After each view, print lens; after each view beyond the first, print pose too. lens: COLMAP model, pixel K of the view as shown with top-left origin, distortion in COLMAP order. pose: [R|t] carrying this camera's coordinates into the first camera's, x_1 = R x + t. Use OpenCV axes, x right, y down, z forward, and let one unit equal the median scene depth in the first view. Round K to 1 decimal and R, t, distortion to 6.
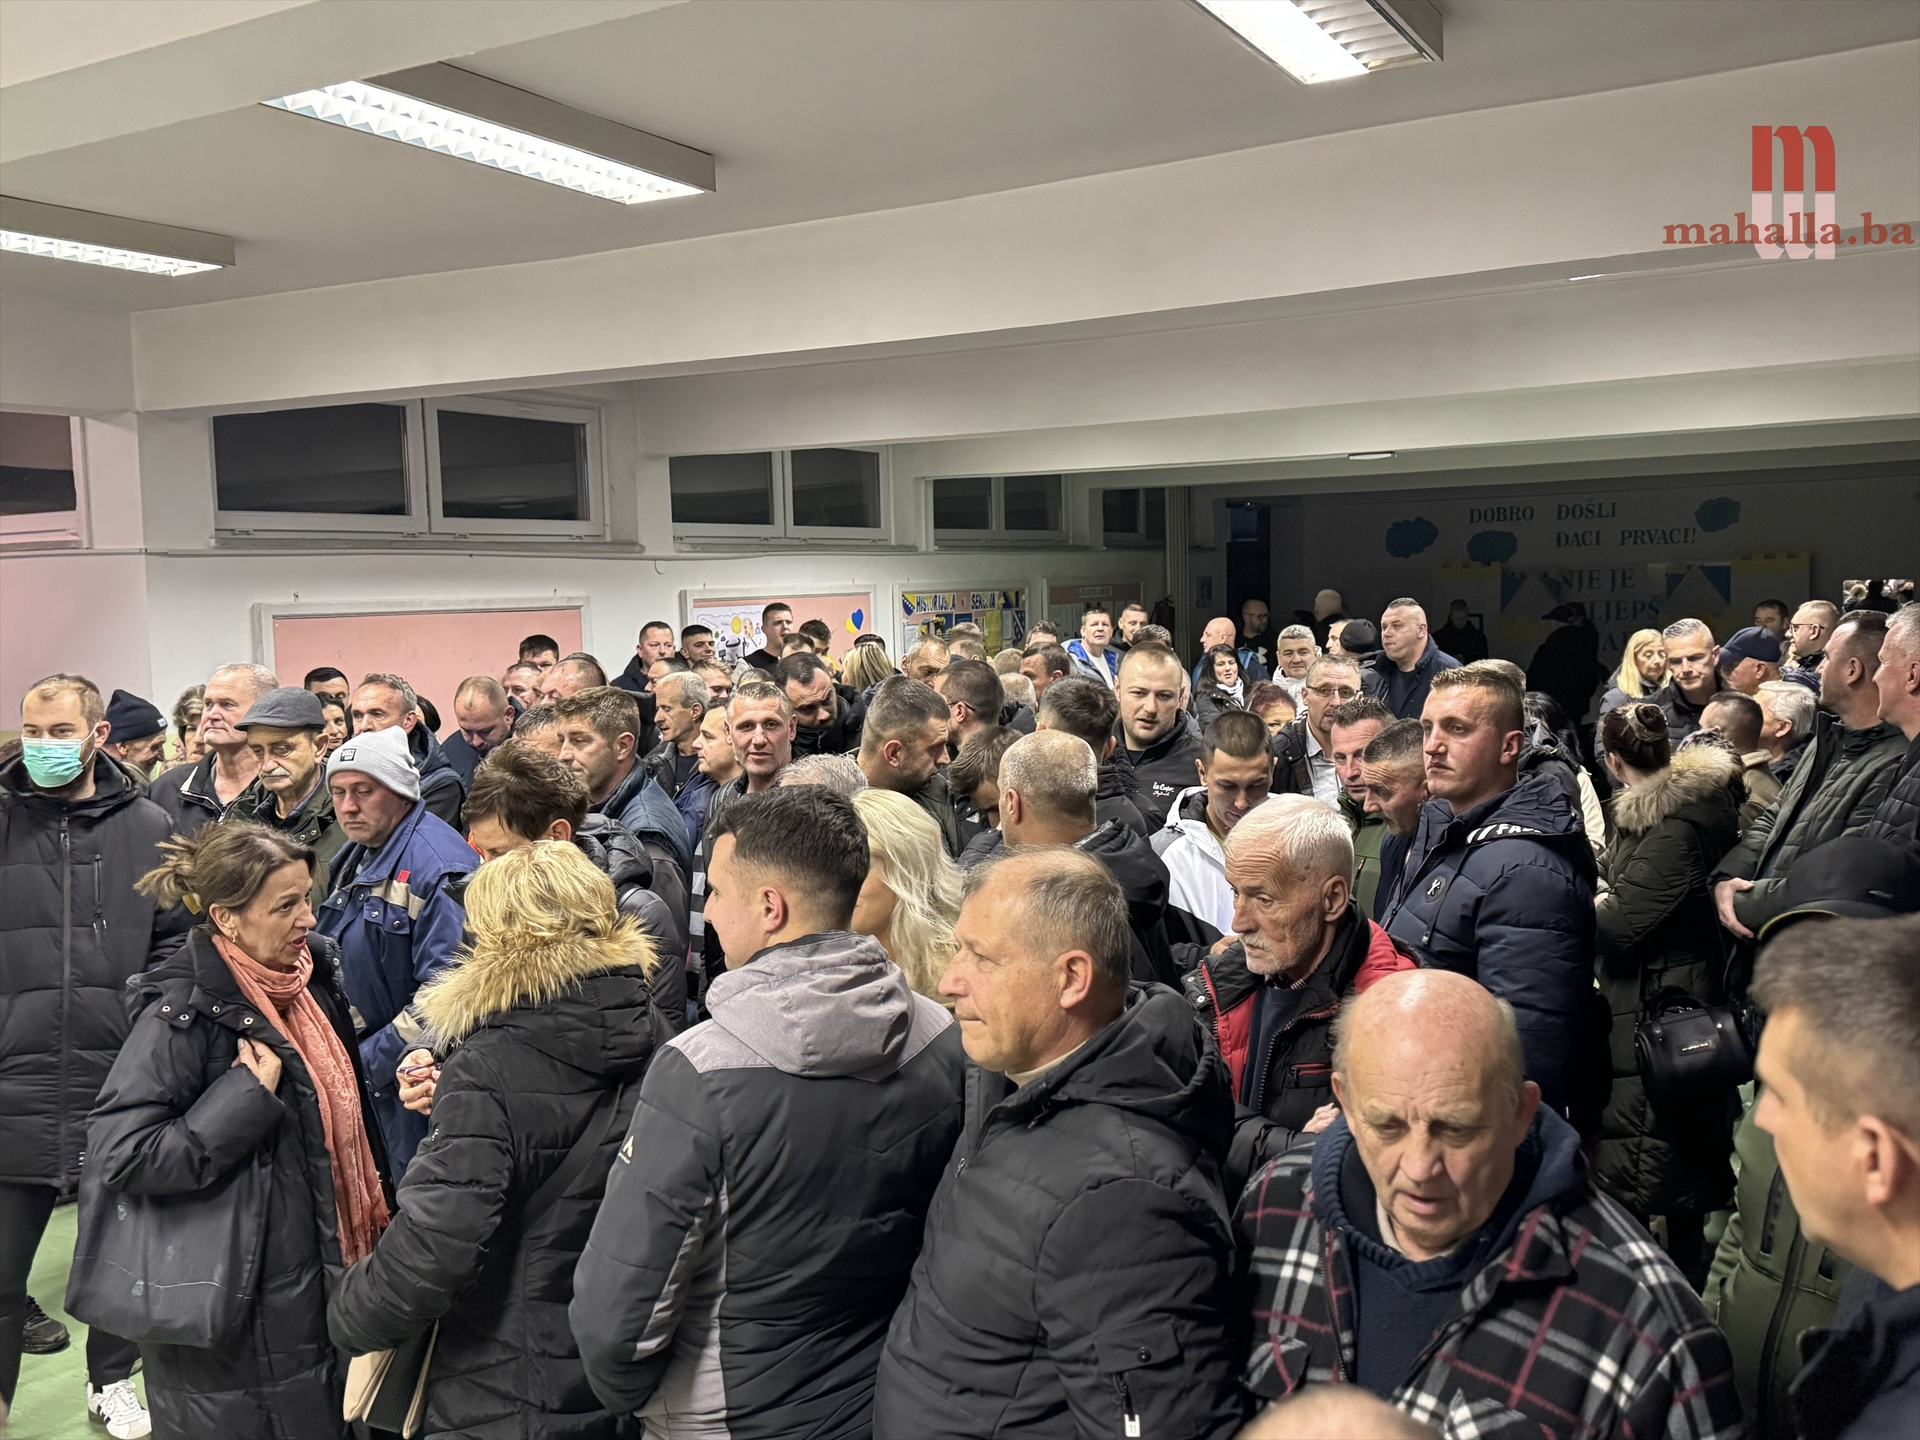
lens RADIAL K [[1782.2, 0, 1008.1], [0, 1782.2, 712.3], [0, 0, 1]] dist [0.265964, -0.548947]
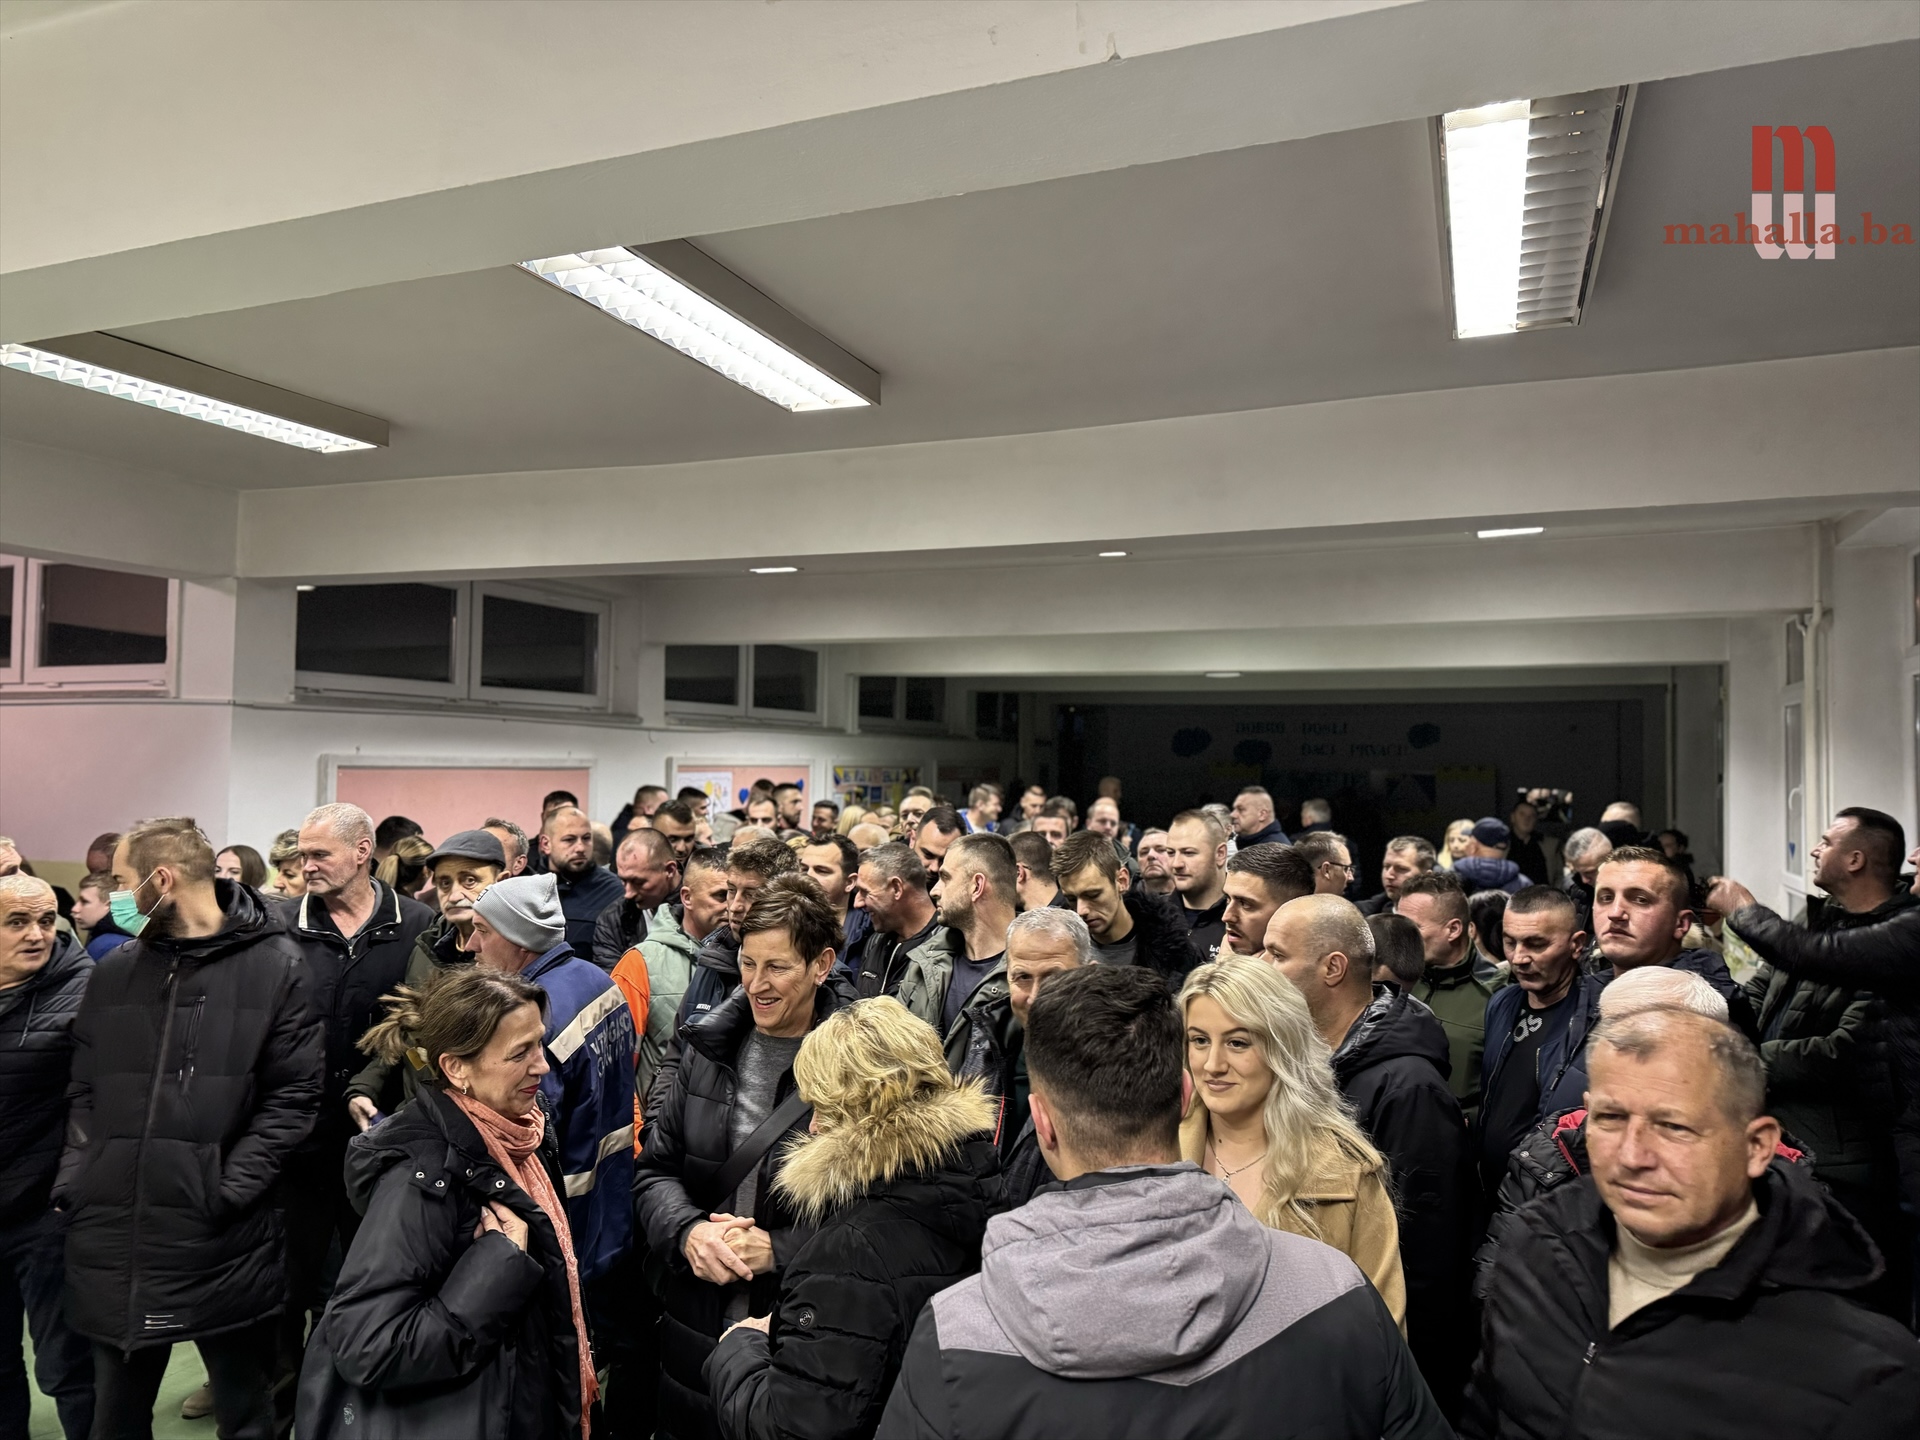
lens RADIAL K [[1365.5, 0, 954.5], [0, 1365.5, 718.9], [0, 0, 1]] dist [0.177123, -0.339469]
pose [[0.992048, 0.040885, 0.119036, -0.119394], [-0.027379, 0.993222, -0.112962, 0.003596], [-0.122847, 0.108805, 0.986443, 0.108522]]
